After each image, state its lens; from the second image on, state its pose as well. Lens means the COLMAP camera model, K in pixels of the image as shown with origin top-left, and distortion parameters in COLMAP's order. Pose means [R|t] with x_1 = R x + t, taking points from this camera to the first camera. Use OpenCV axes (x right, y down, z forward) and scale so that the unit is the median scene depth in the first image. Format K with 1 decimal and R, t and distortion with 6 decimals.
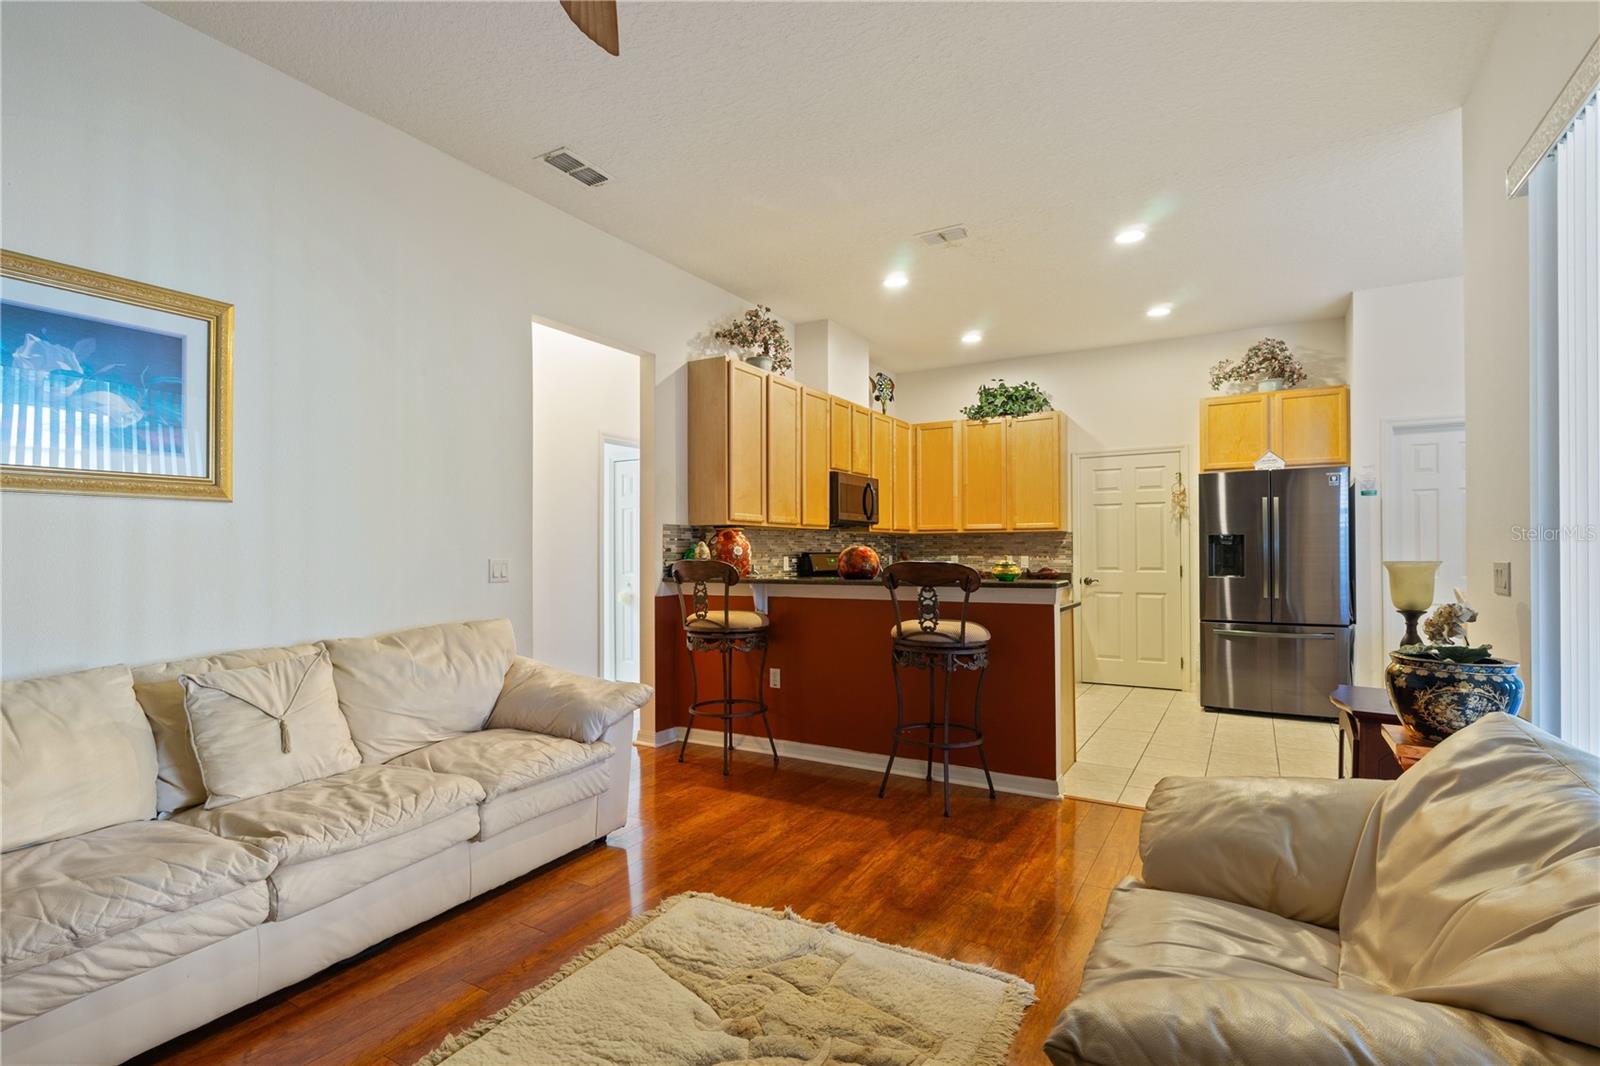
lens RADIAL K [[765.3, 0, 794.9], [0, 765.3, 549.2], [0, 0, 1]] dist [0.002295, -0.000661]
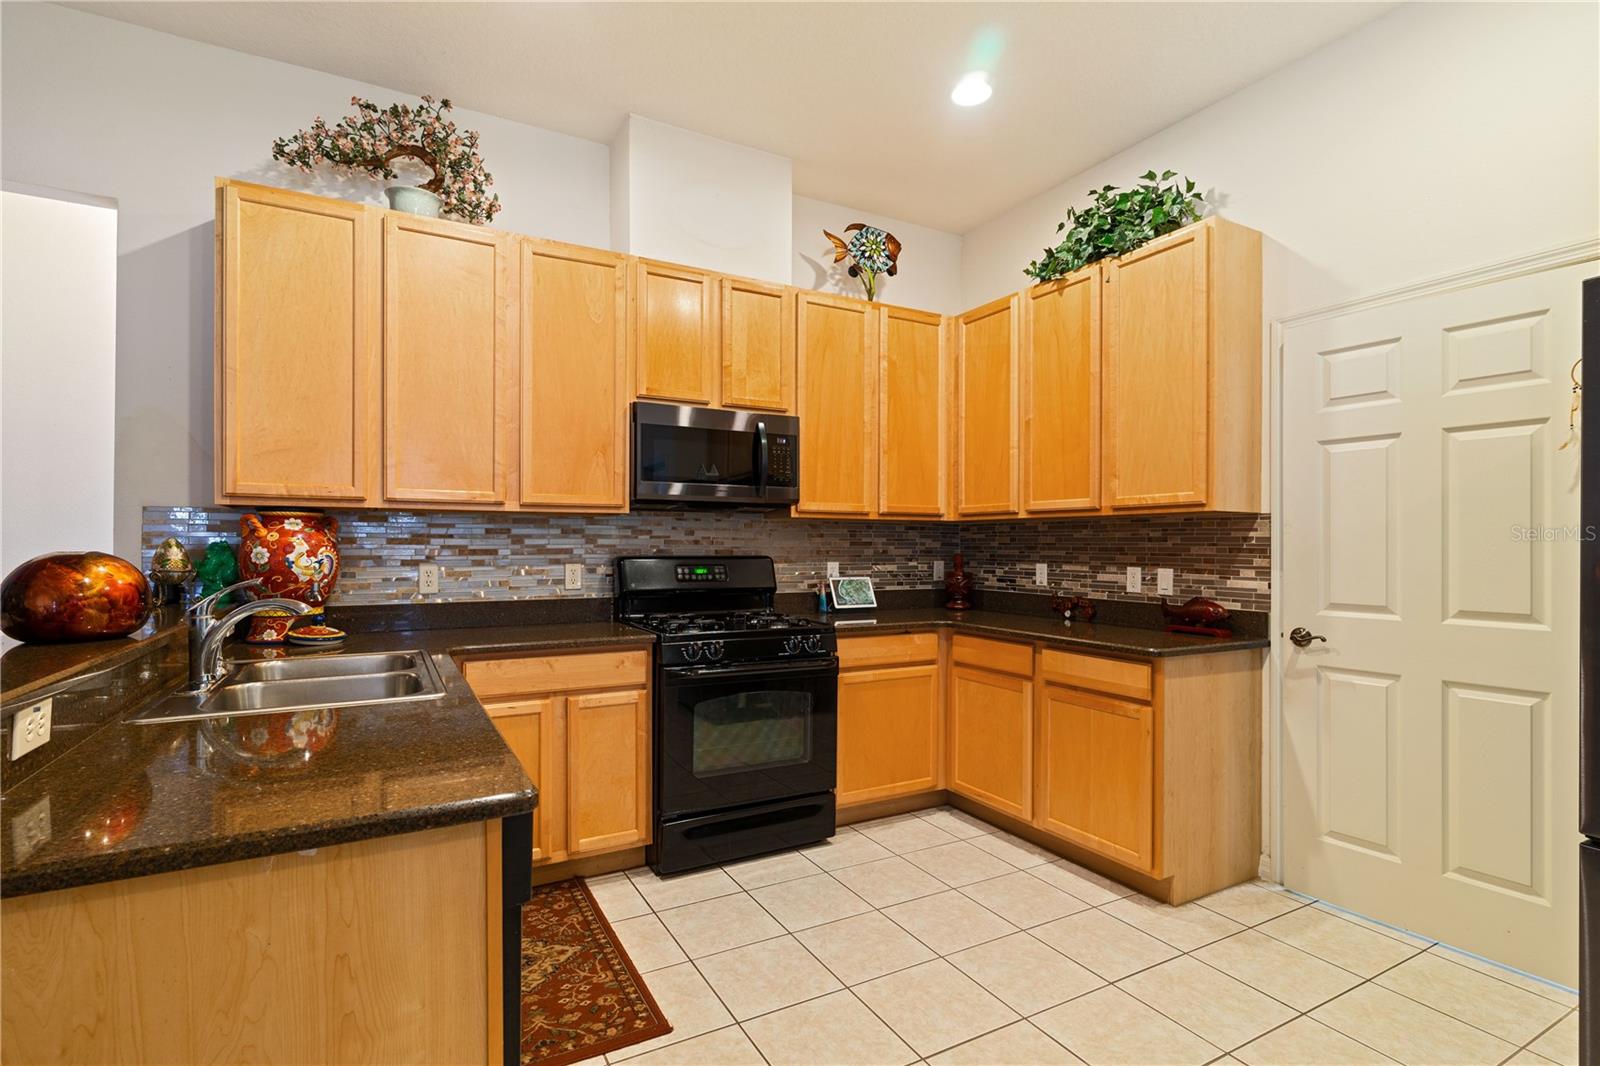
lens RADIAL K [[765.3, 0, 794.9], [0, 765.3, 549.2], [0, 0, 1]] dist [0.002295, -0.000661]
pose [[0.862188, 0.010671, -0.506475, 0.356945], [-0.005051, 0.999910, 0.012469, -0.007456], [0.506563, -0.008192, 0.862164, 0.524484]]
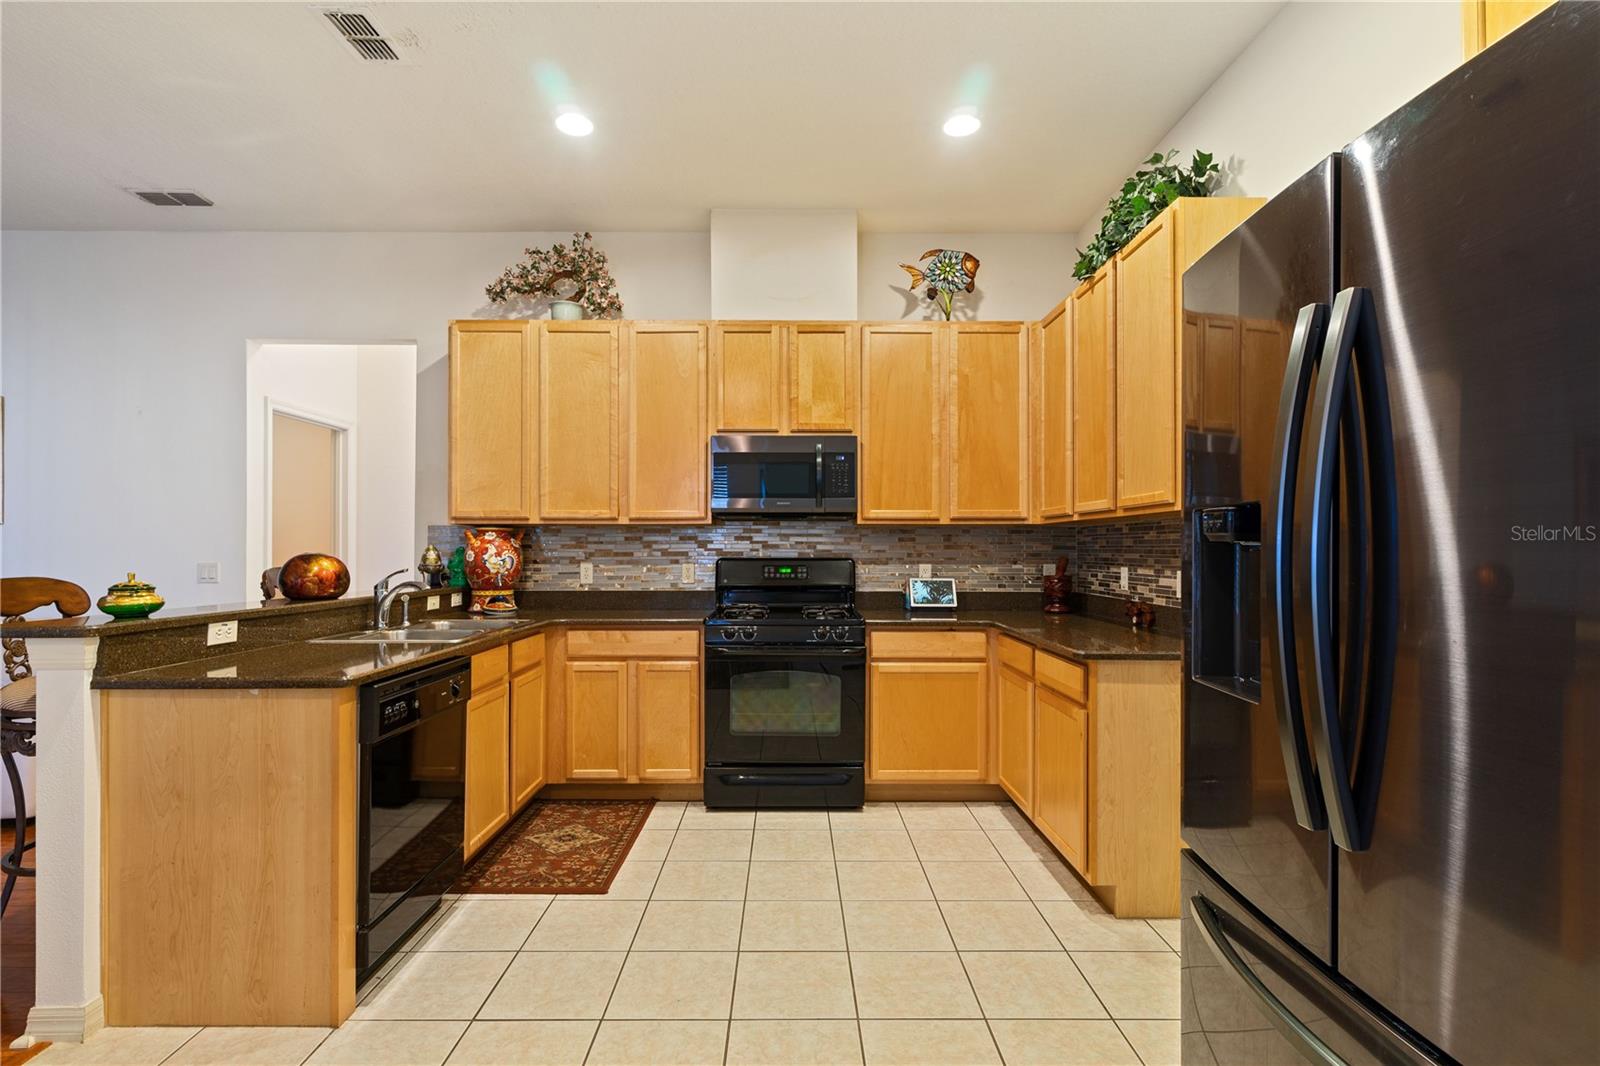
lens RADIAL K [[765.3, 0, 794.9], [0, 765.3, 549.2], [0, 0, 1]] dist [0.002295, -0.000661]
pose [[0.514771, 0.005335, -0.857311, 0.569371], [0.001141, 0.999975, 0.006908, -0.007378], [0.857327, -0.004534, 0.514752, 0.625134]]
